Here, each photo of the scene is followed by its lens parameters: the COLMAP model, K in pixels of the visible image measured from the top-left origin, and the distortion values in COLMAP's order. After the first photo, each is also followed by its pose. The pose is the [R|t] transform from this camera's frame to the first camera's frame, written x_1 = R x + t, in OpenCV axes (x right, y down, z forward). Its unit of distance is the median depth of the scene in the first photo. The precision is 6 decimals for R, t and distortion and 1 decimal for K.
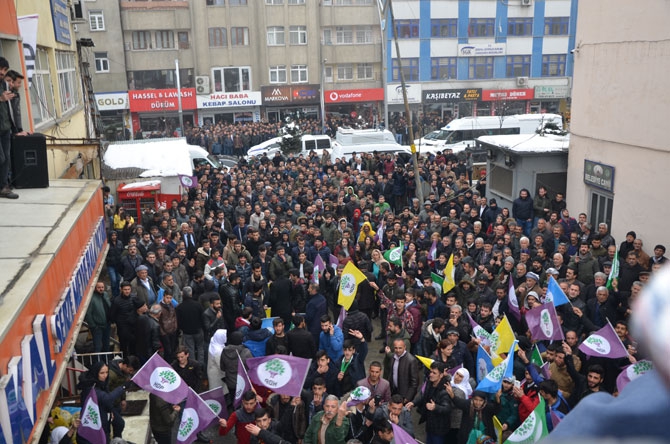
lens RADIAL K [[615.3, 0, 335.7], [0, 615.3, 202.9], [0, 0, 1]] dist [-0.034783, 0.000000]
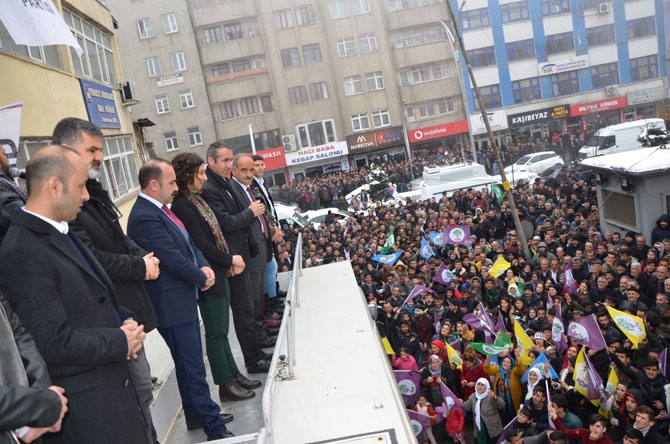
lens RADIAL K [[572.8, 0, 336.9], [0, 572.8, 203.2], [0, 0, 1]] dist [-0.095133, 0.125217]
pose [[0.976973, -0.131220, -0.168244, 0.009864], [0.120851, 0.990164, -0.070495, -0.014522], [0.175839, 0.048540, 0.983221, 0.072062]]
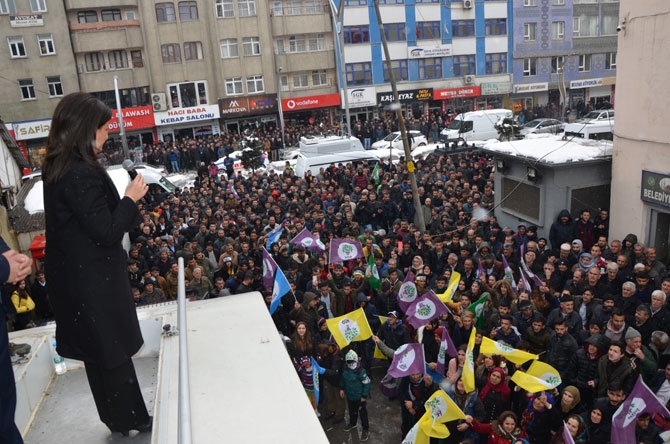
lens RADIAL K [[524.3, 0, 334.2], [0, 524.3, 209.5], [0, 0, 1]] dist [-0.150714, 0.120958]
pose [[0.994461, -0.075847, 0.072759, -0.008378], [0.073561, 0.996724, 0.033610, -0.025449], [-0.075070, -0.028072, 0.996783, 0.143157]]
